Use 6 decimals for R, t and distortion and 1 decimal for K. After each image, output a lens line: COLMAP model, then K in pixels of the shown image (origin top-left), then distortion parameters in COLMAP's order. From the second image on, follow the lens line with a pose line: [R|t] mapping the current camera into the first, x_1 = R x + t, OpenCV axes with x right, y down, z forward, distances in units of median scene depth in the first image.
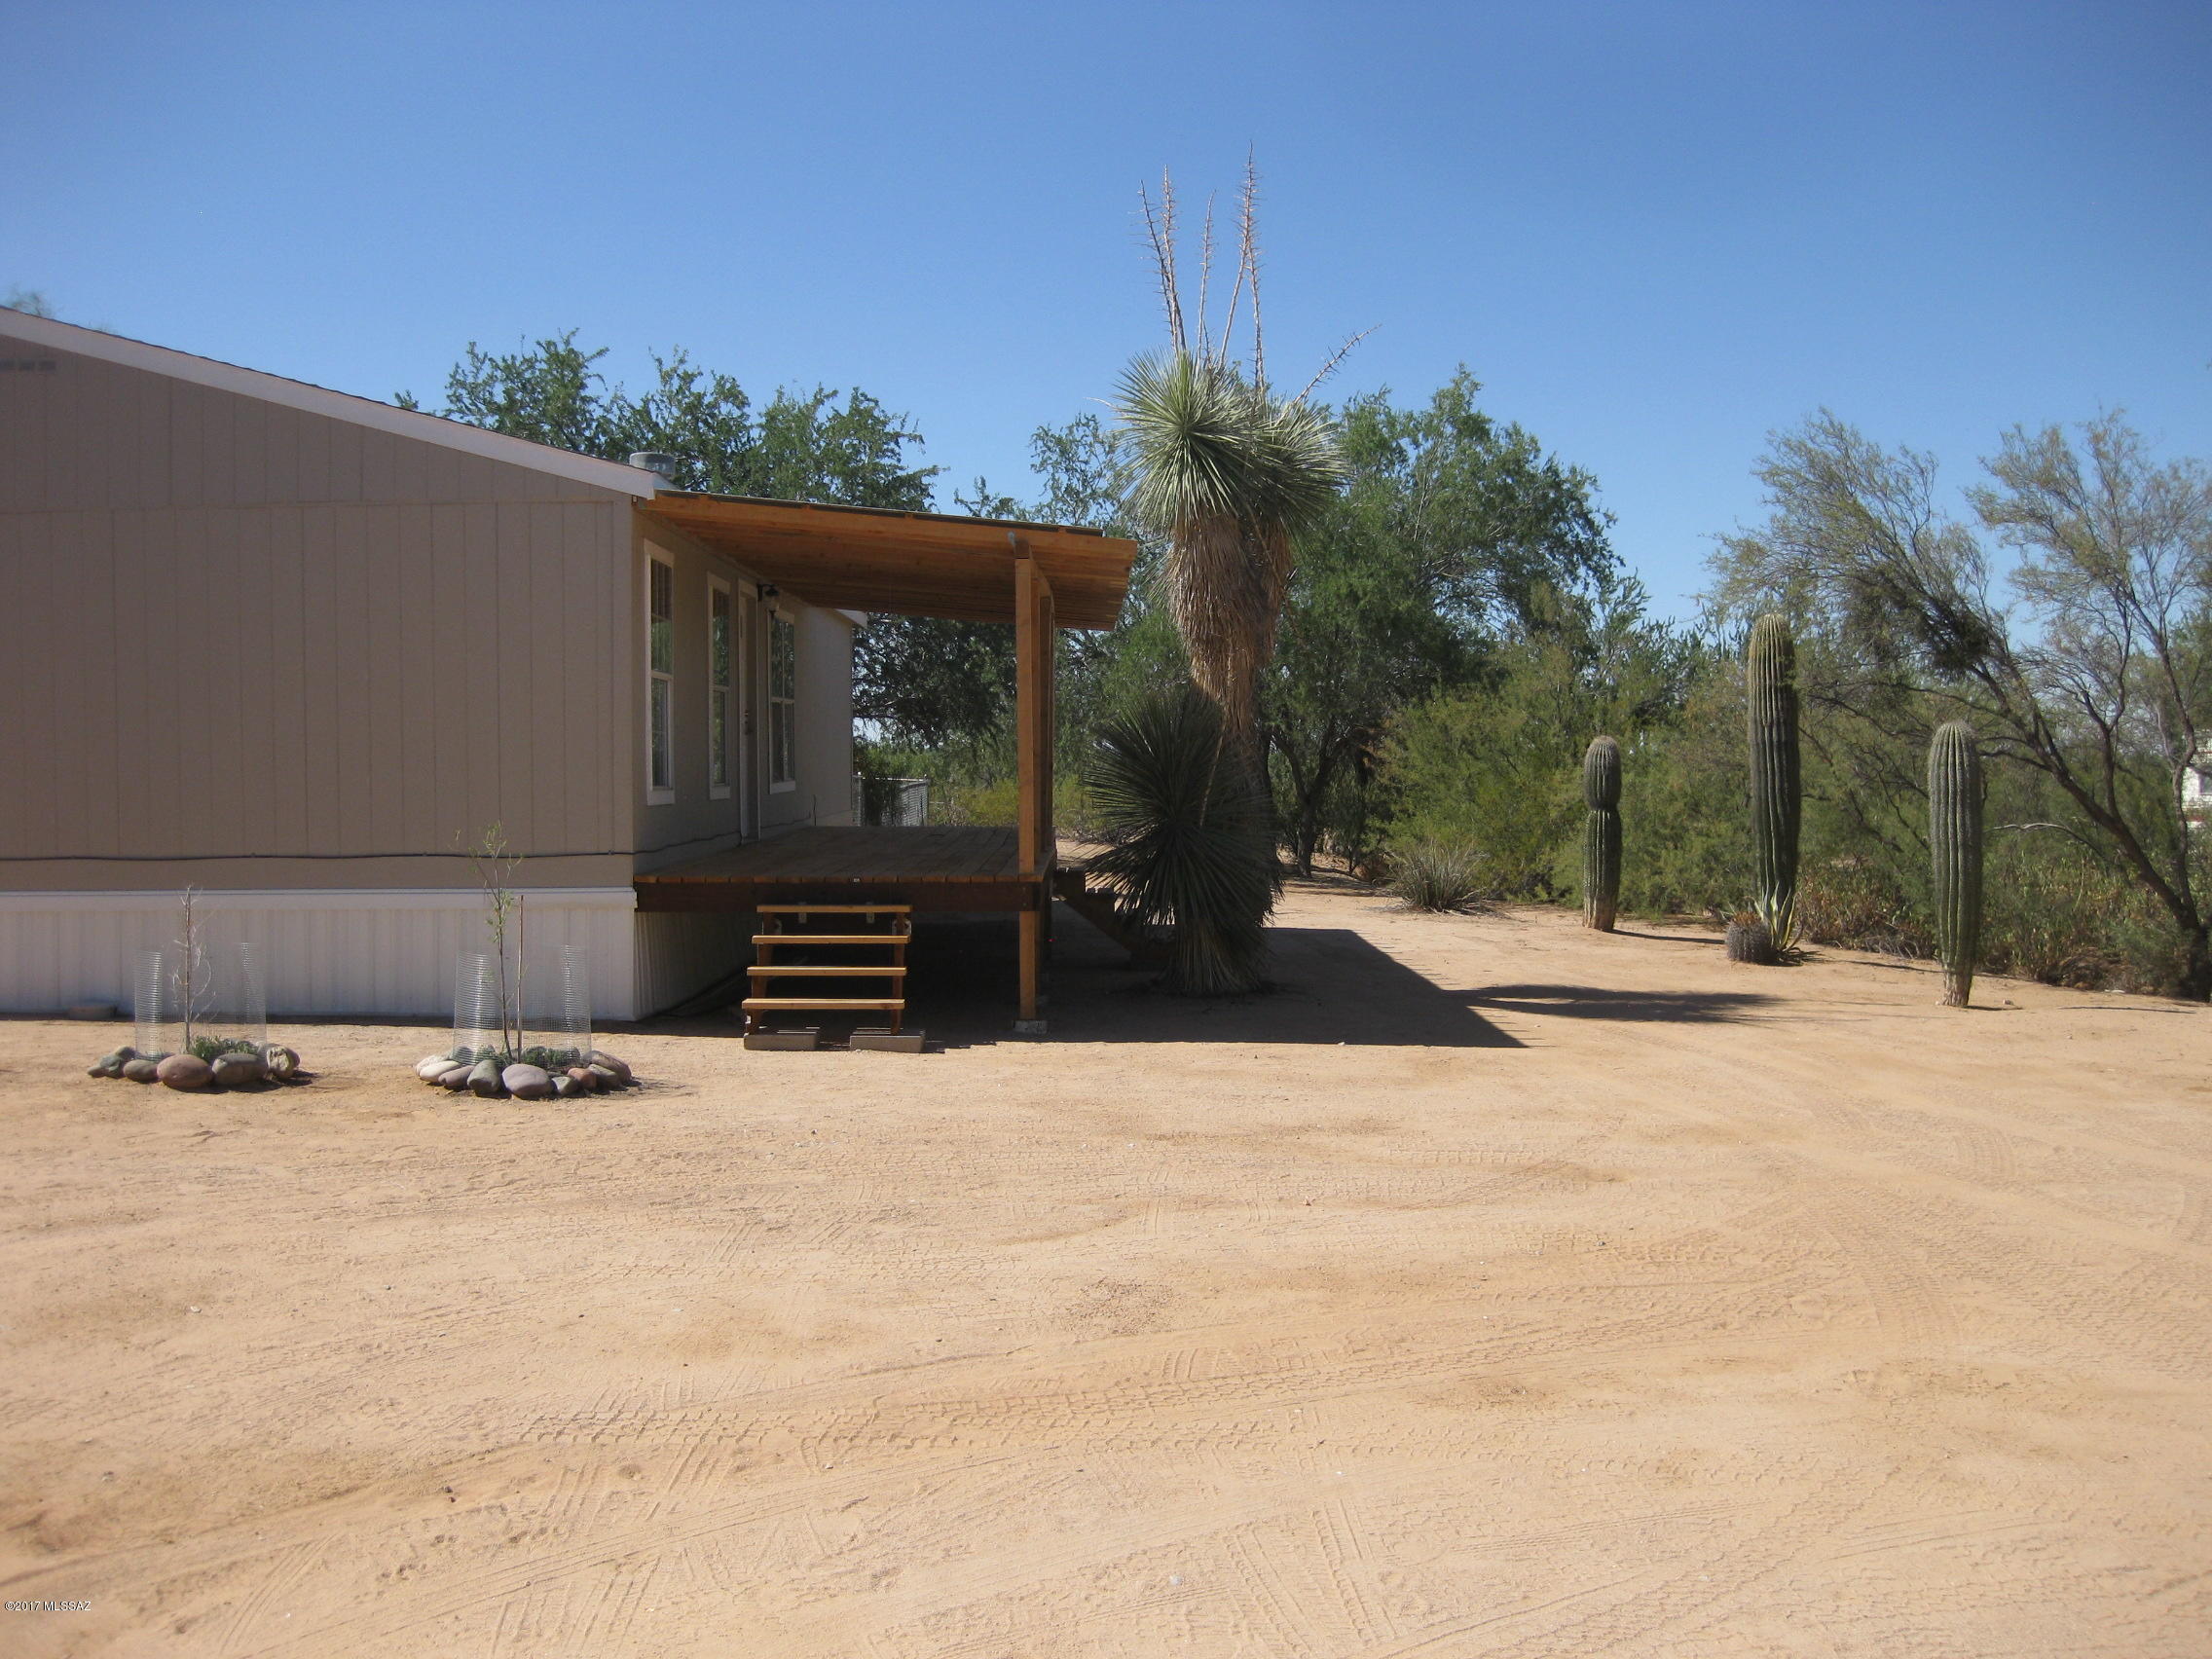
lens RADIAL K [[2297.5, 0, 1106.0], [0, 2297.5, 829.5], [0, 0, 1]] dist [-0.138633, 0.041931]
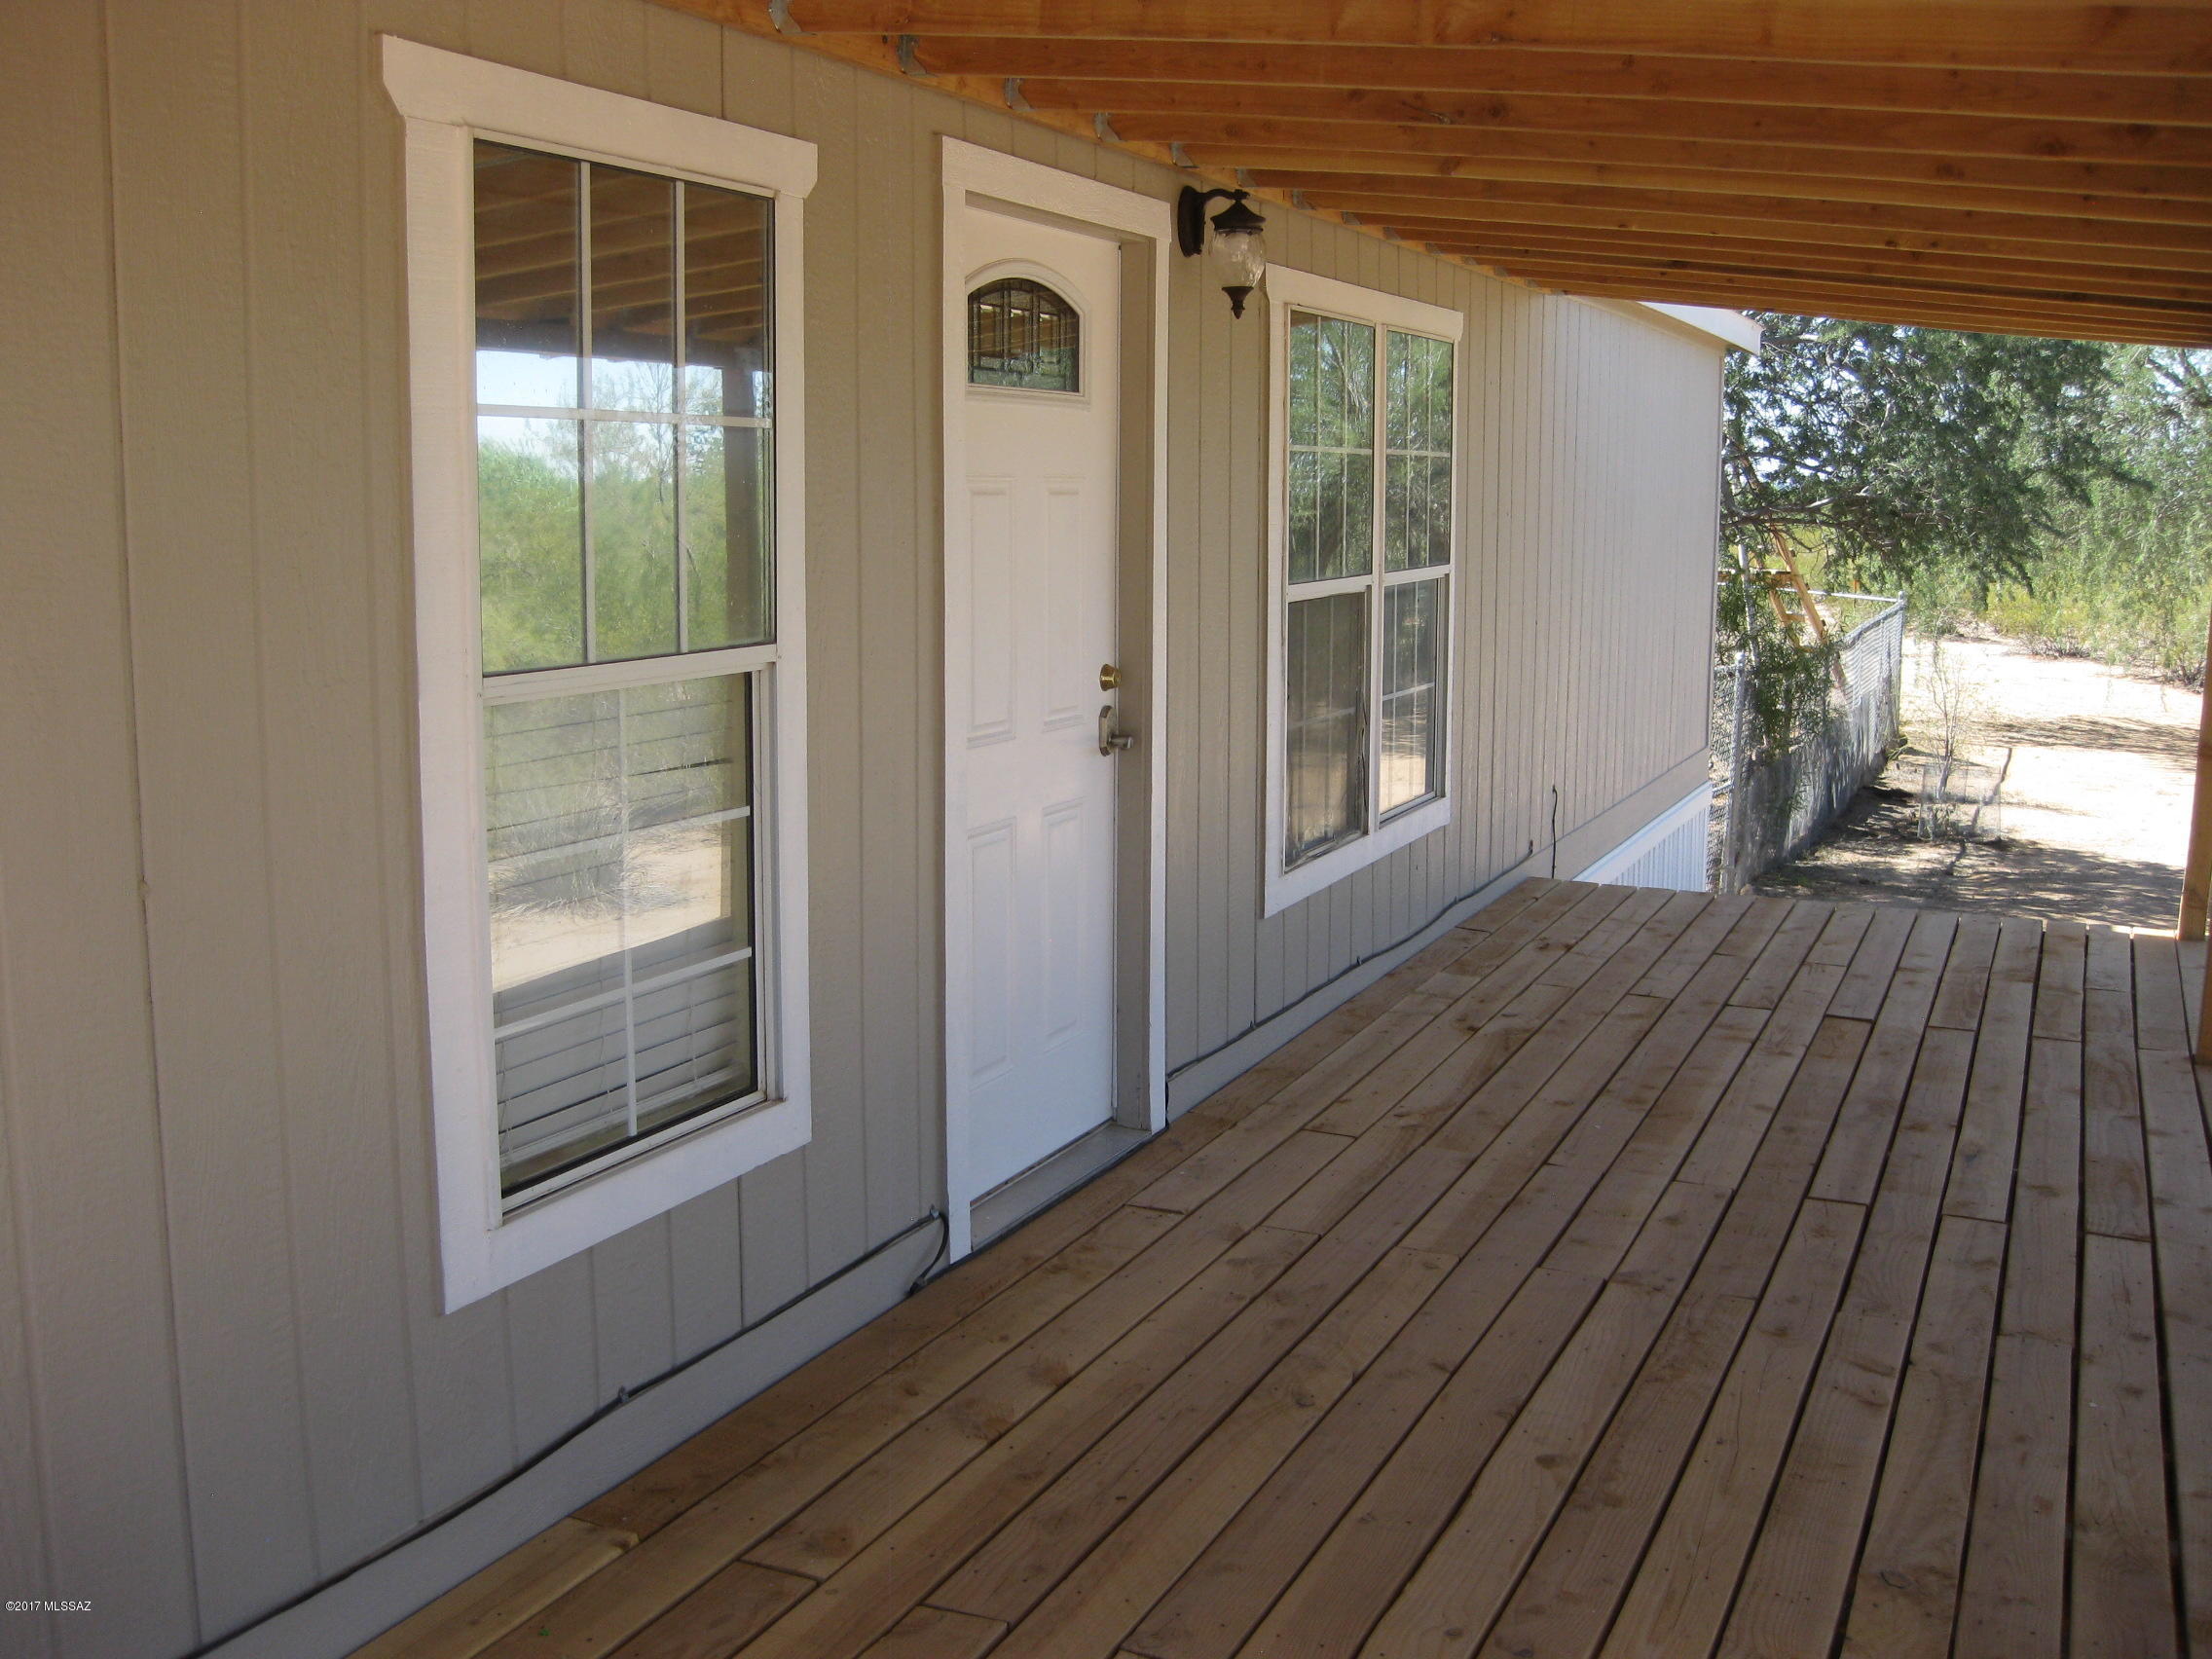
lens RADIAL K [[2297.5, 0, 1106.0], [0, 2297.5, 829.5], [0, 0, 1]] dist [-0.138633, 0.041931]
pose [[0.911241, 0.063289, -0.406983, -0.032174], [-0.015101, 0.992593, 0.120543, -0.043856], [0.411598, -0.103698, 0.905447, 0.505892]]
